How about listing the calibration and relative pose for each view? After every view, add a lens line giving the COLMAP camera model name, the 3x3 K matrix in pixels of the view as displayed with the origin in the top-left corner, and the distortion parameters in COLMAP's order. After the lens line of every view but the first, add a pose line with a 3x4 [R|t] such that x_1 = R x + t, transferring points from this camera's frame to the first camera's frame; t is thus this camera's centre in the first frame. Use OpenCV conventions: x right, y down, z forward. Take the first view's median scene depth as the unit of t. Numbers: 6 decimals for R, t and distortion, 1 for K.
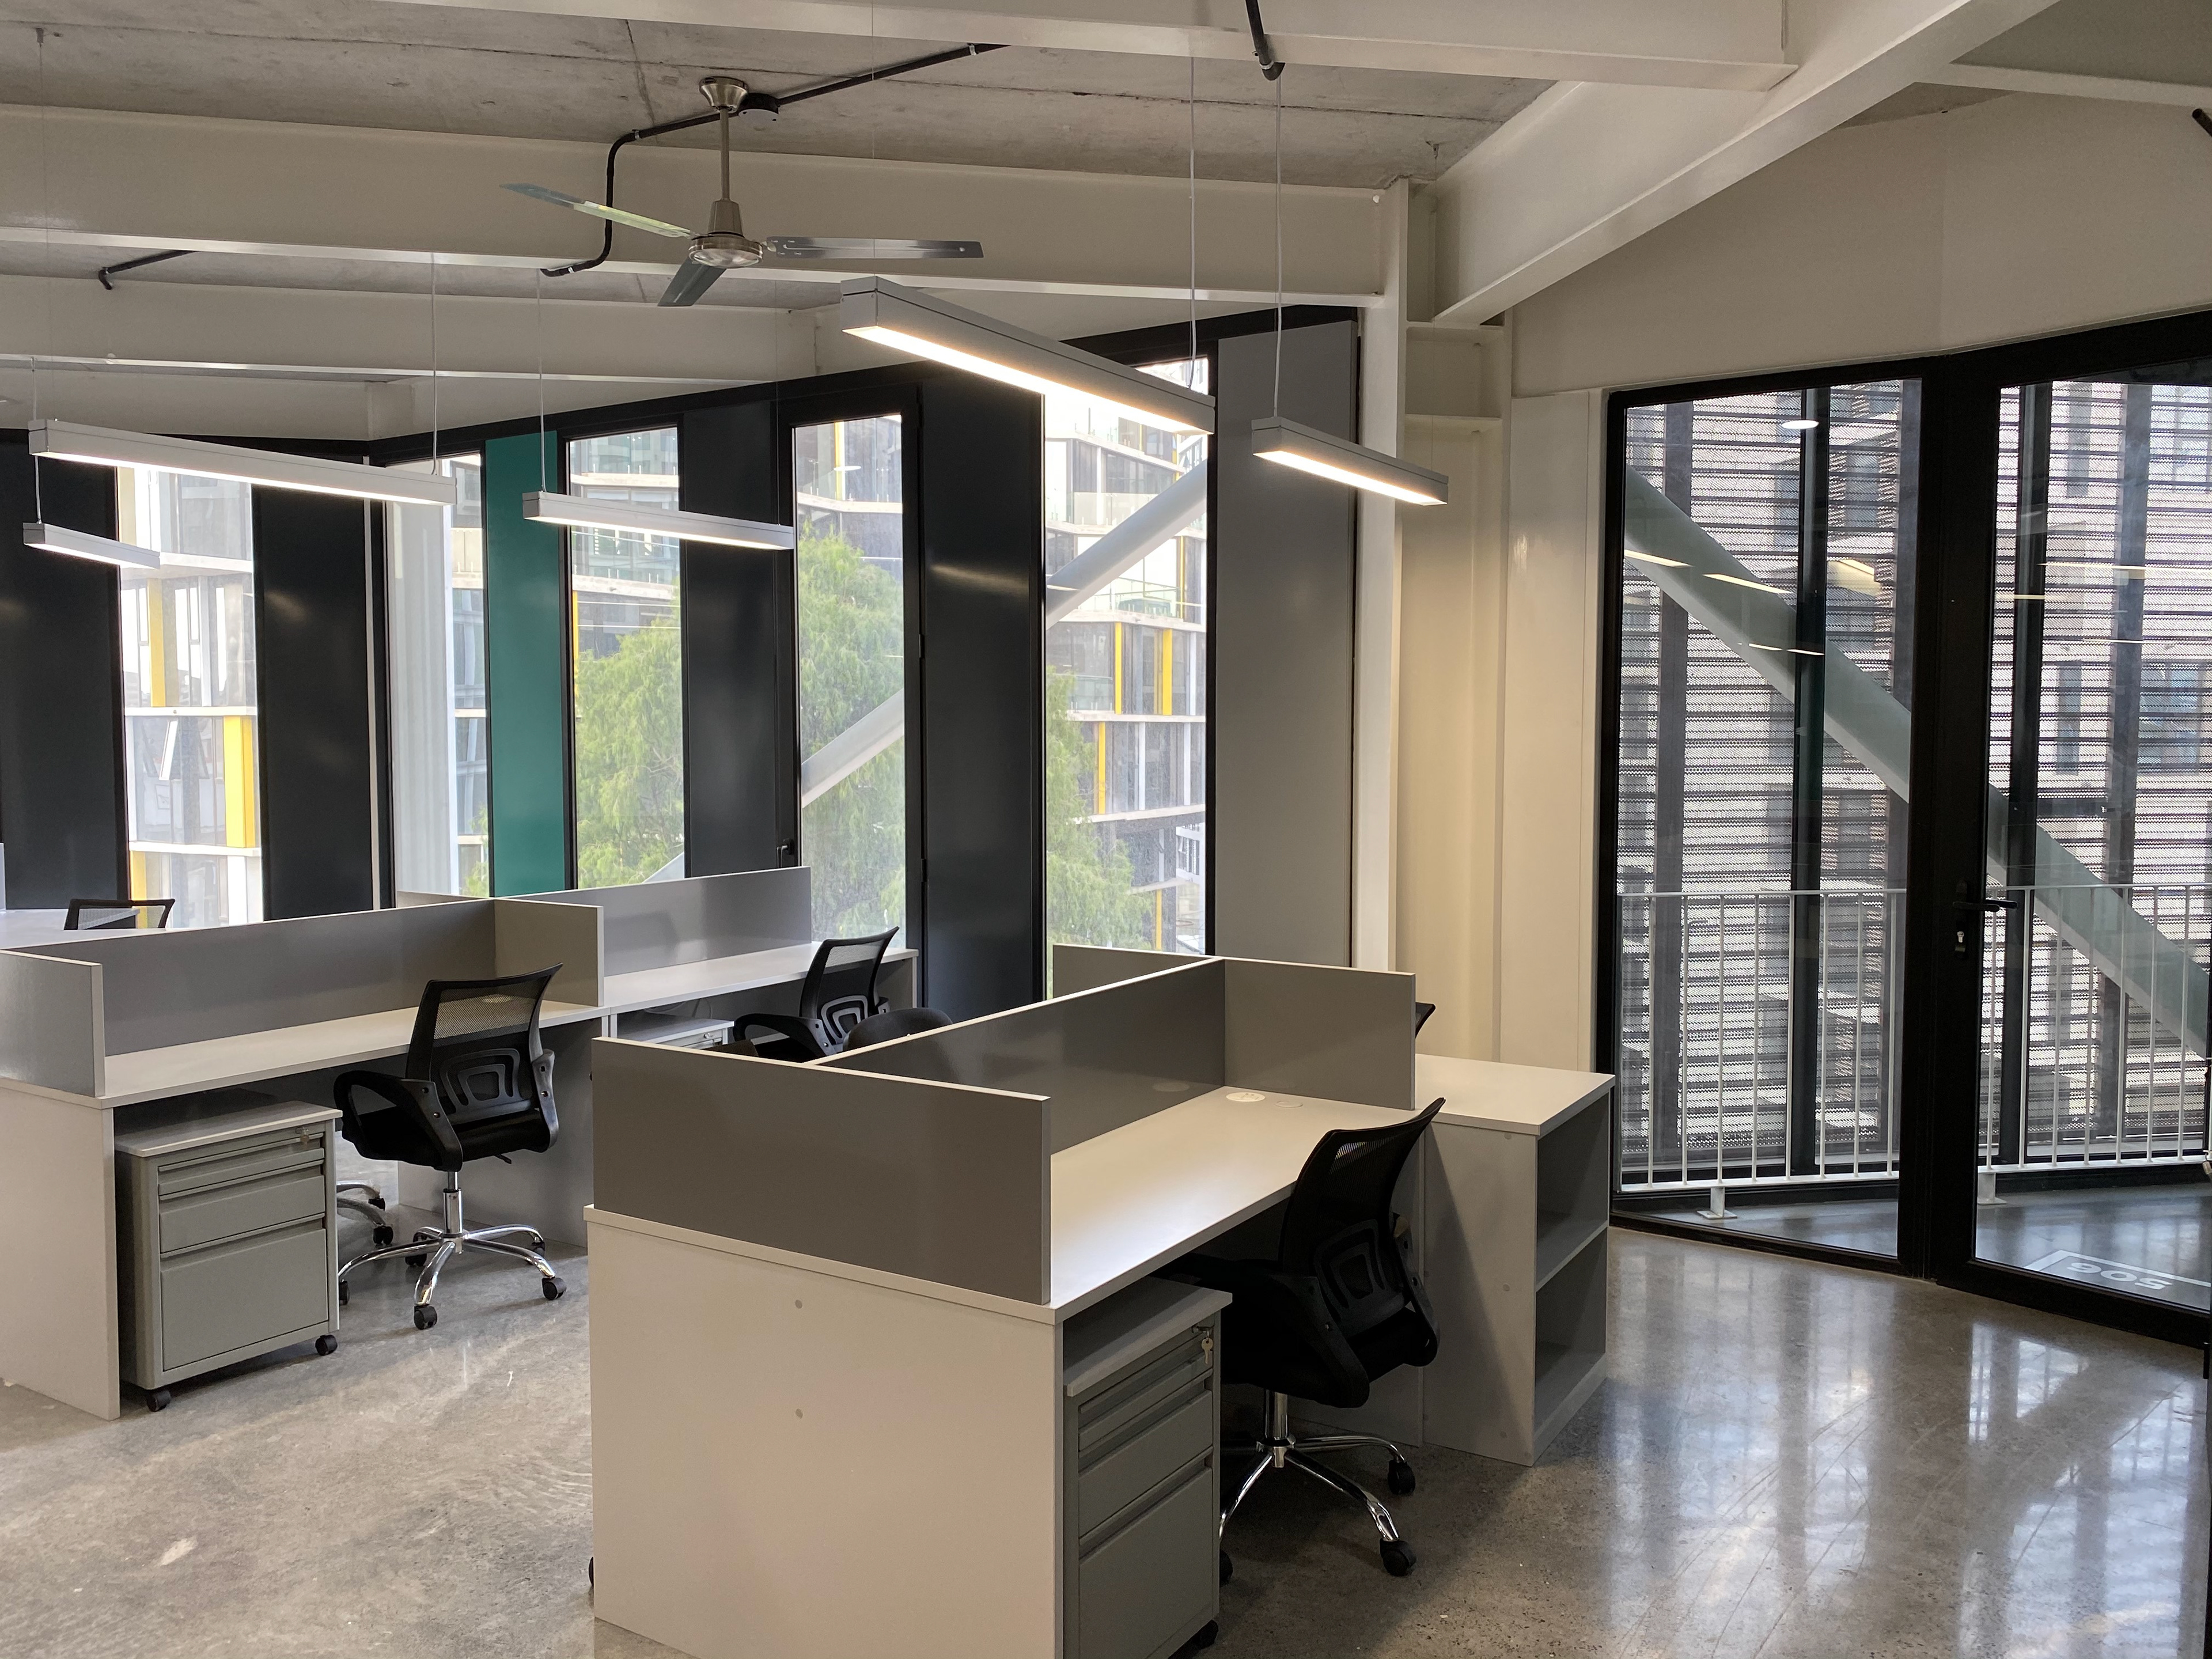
lens RADIAL K [[1698.5, 0, 1106.0], [0, 1698.5, 829.5], [0, 0, 1]] dist [-0.004343, -0.001858]
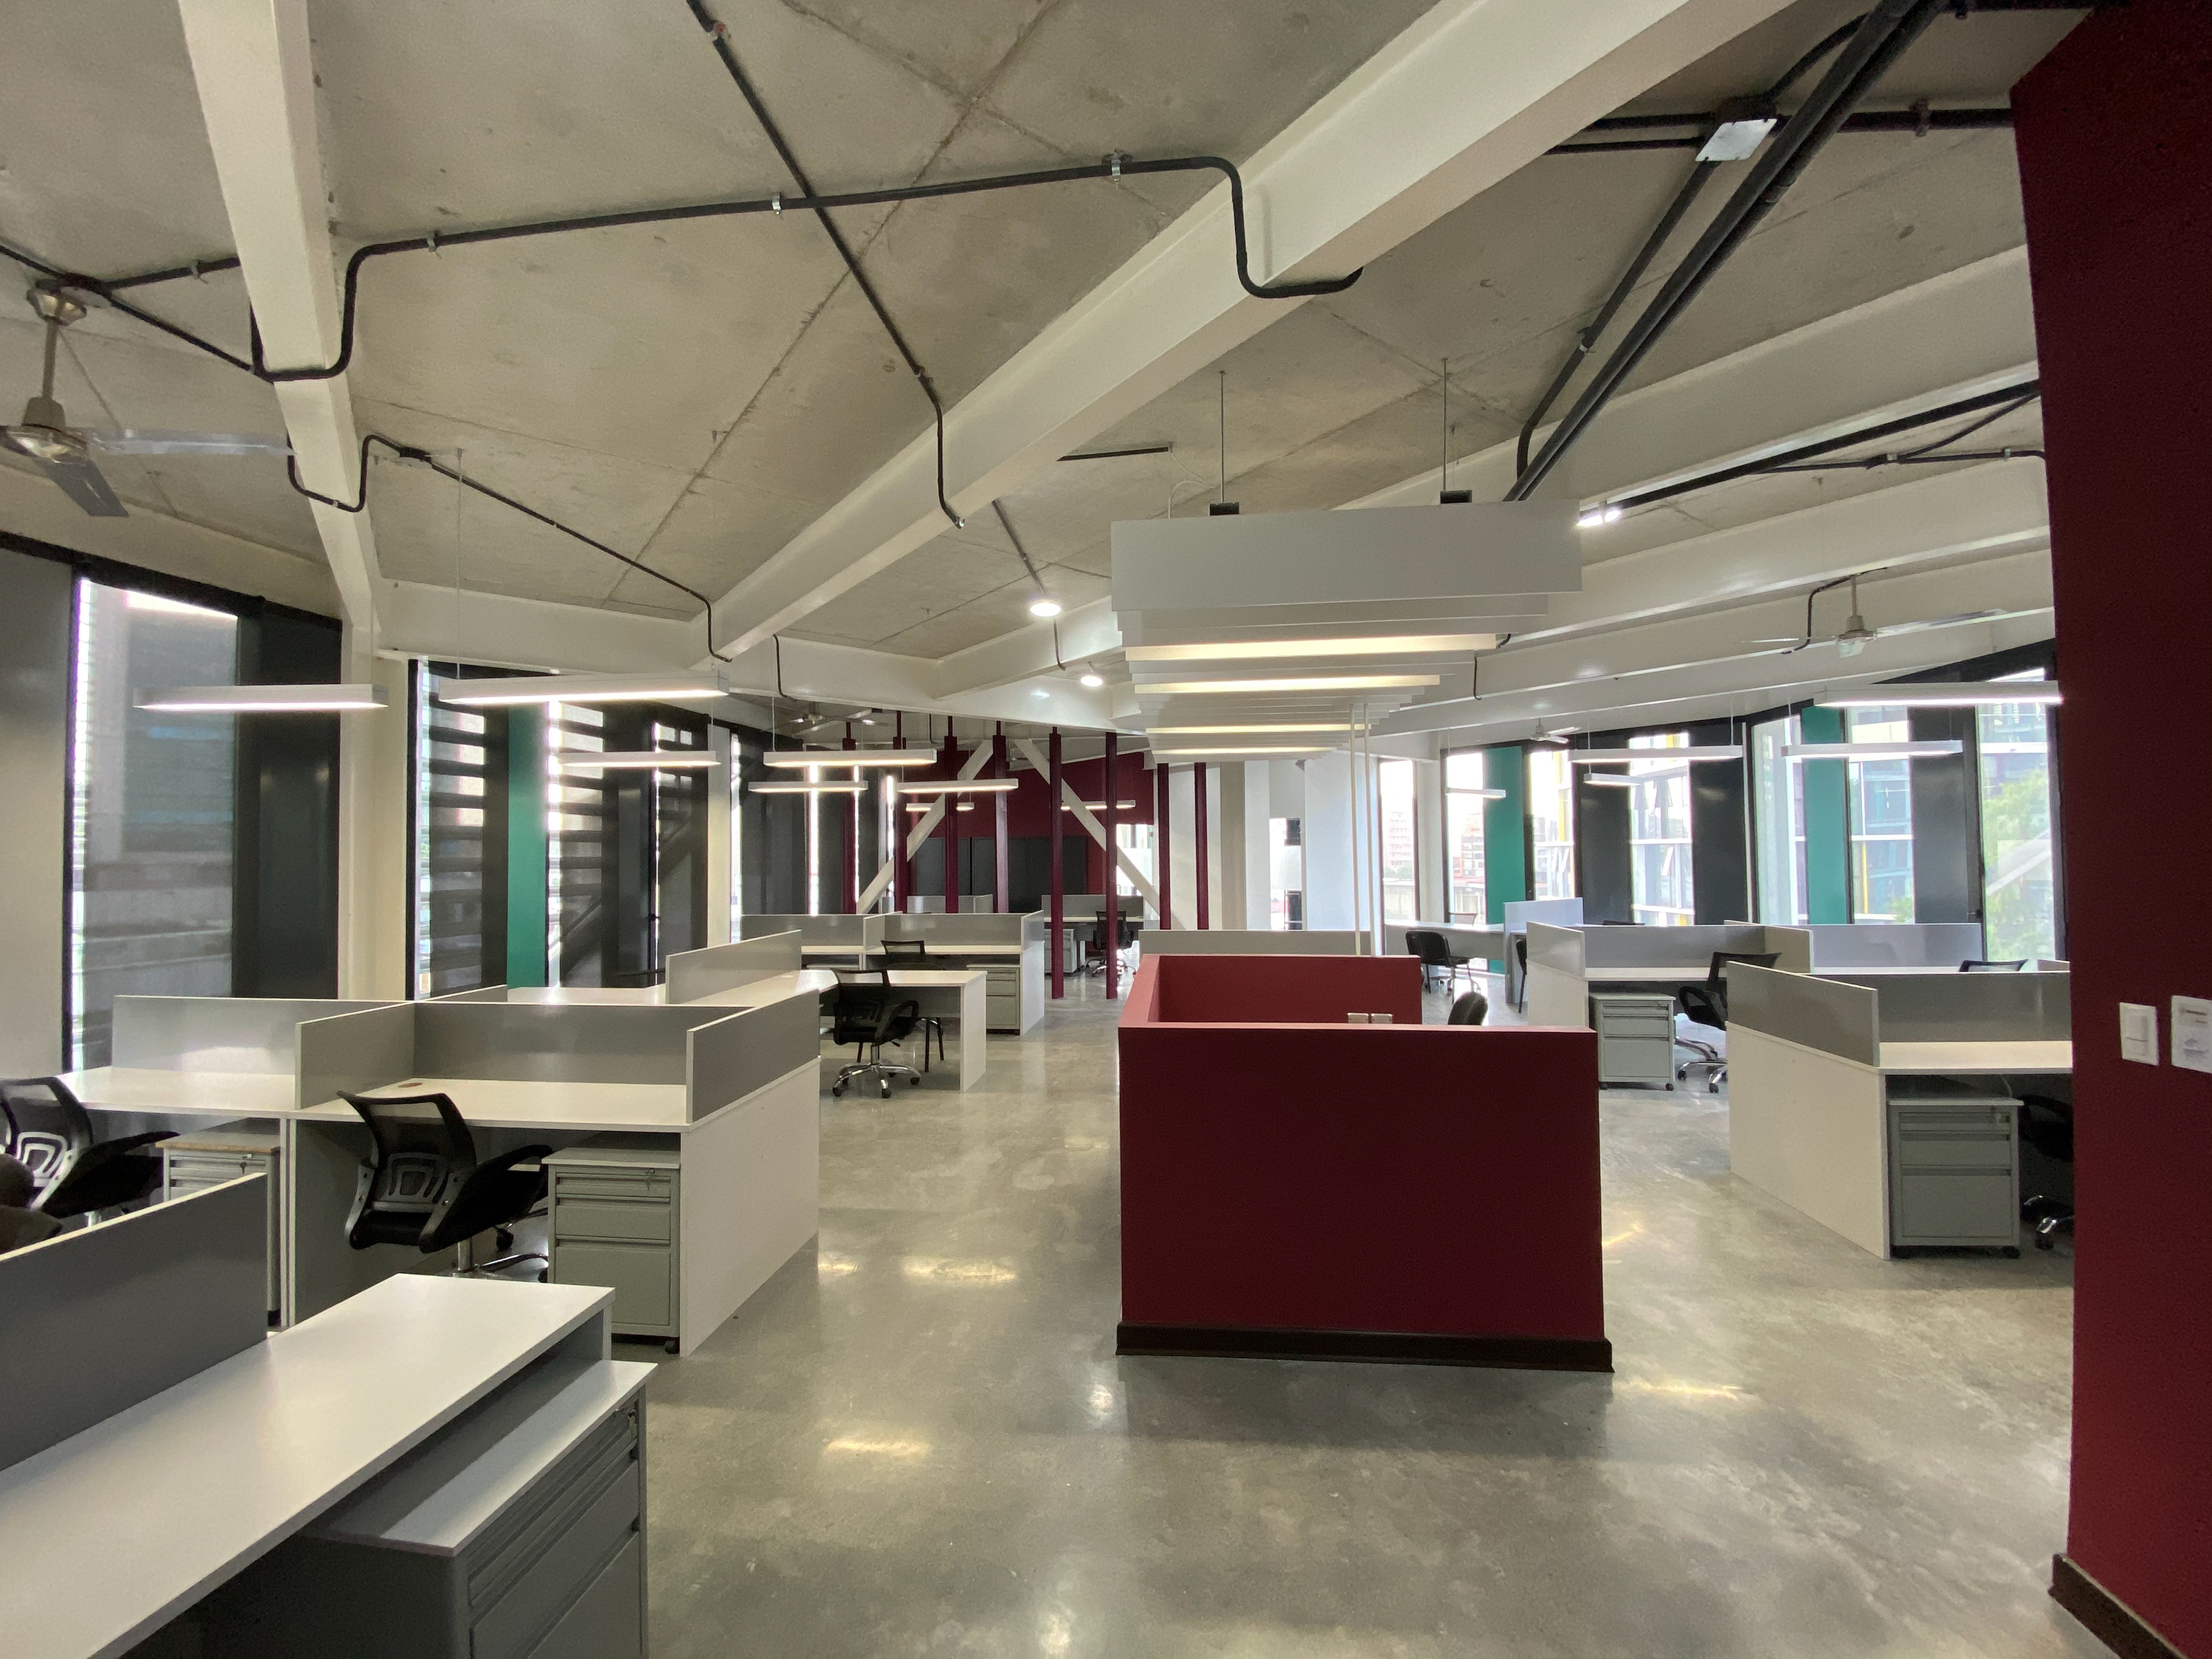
lens RADIAL K [[874.0, 0, 1106.0], [0, 874.0, 829.5], [0, 0, 1]] dist [0.000673, -0.015469]
pose [[0.442965, -0.040892, -0.895606, 0.351222], [-0.035675, 0.997364, -0.063183, 0.019558], [0.895829, 0.059938, 0.440338, -0.375044]]
